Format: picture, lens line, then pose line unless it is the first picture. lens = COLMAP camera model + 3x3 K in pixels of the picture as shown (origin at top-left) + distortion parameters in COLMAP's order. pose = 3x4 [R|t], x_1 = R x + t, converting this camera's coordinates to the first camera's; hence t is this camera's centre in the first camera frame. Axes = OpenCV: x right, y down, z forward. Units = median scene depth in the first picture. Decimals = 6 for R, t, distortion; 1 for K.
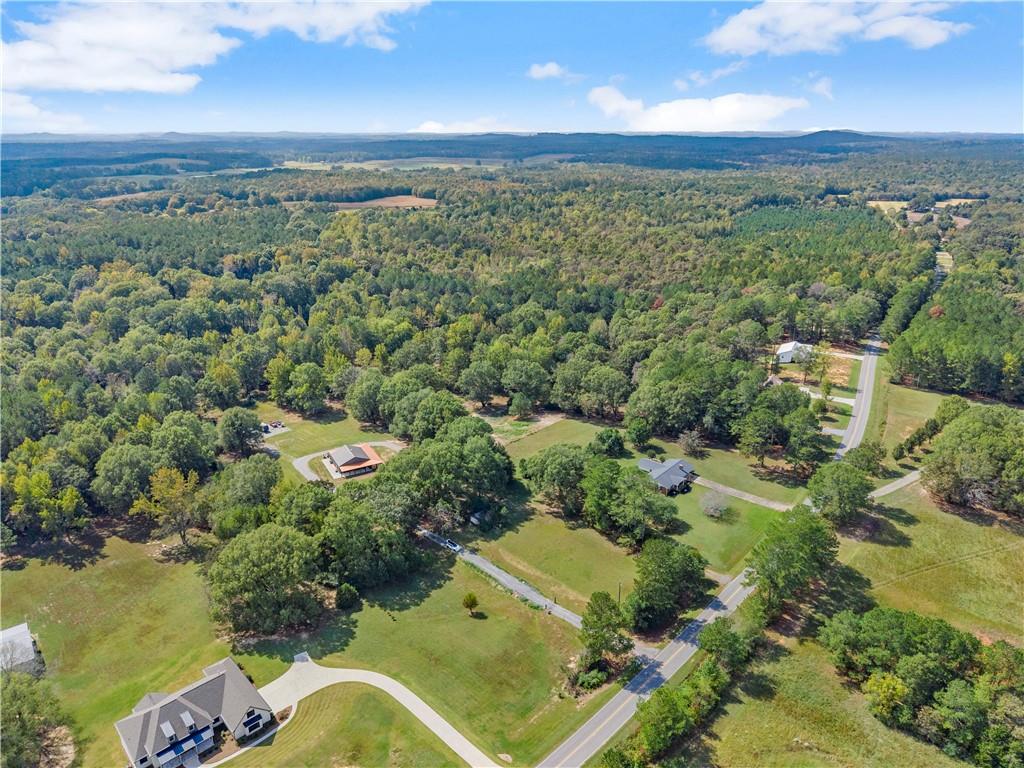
lens RADIAL K [[717.4, 0, 514.0], [0, 717.4, 380.3], [0, 0, 1]] dist [-0.012486, -0.005211]
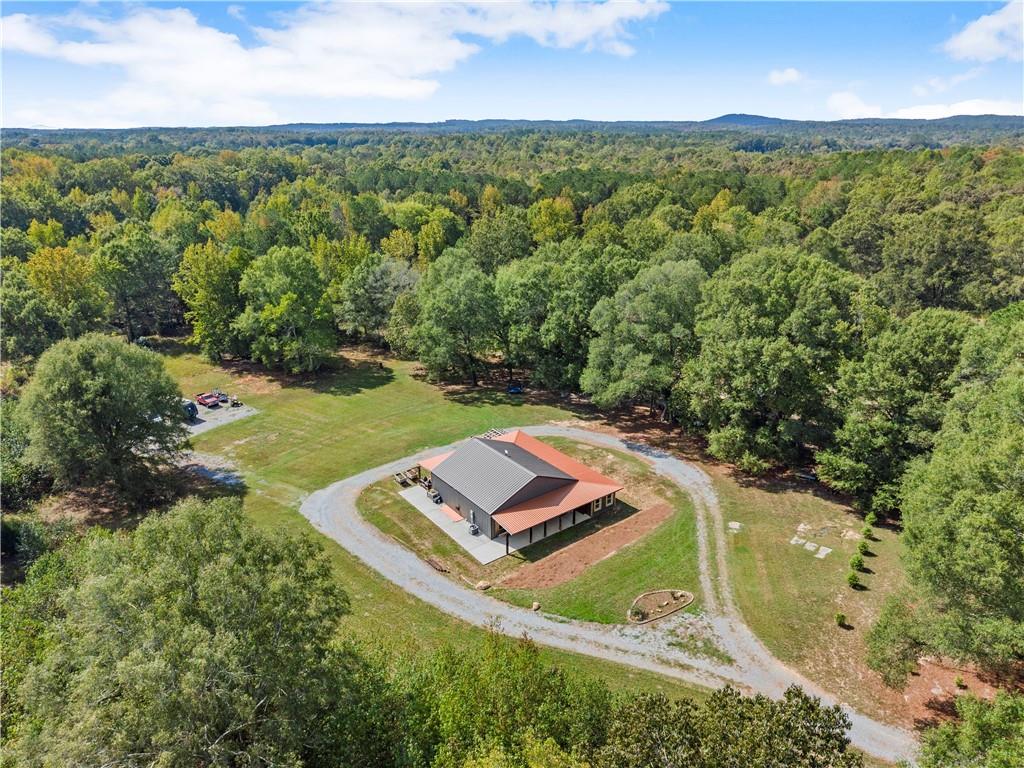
lens RADIAL K [[717.4, 0, 510.5], [0, 717.4, 389.4], [0, 0, 1]] dist [-0.012486, -0.005211]
pose [[0.991472, -0.055226, 0.118043, -0.226912], [0.053651, 0.998424, 0.016480, 0.058649], [-0.118768, -0.010007, 0.992872, 0.621273]]
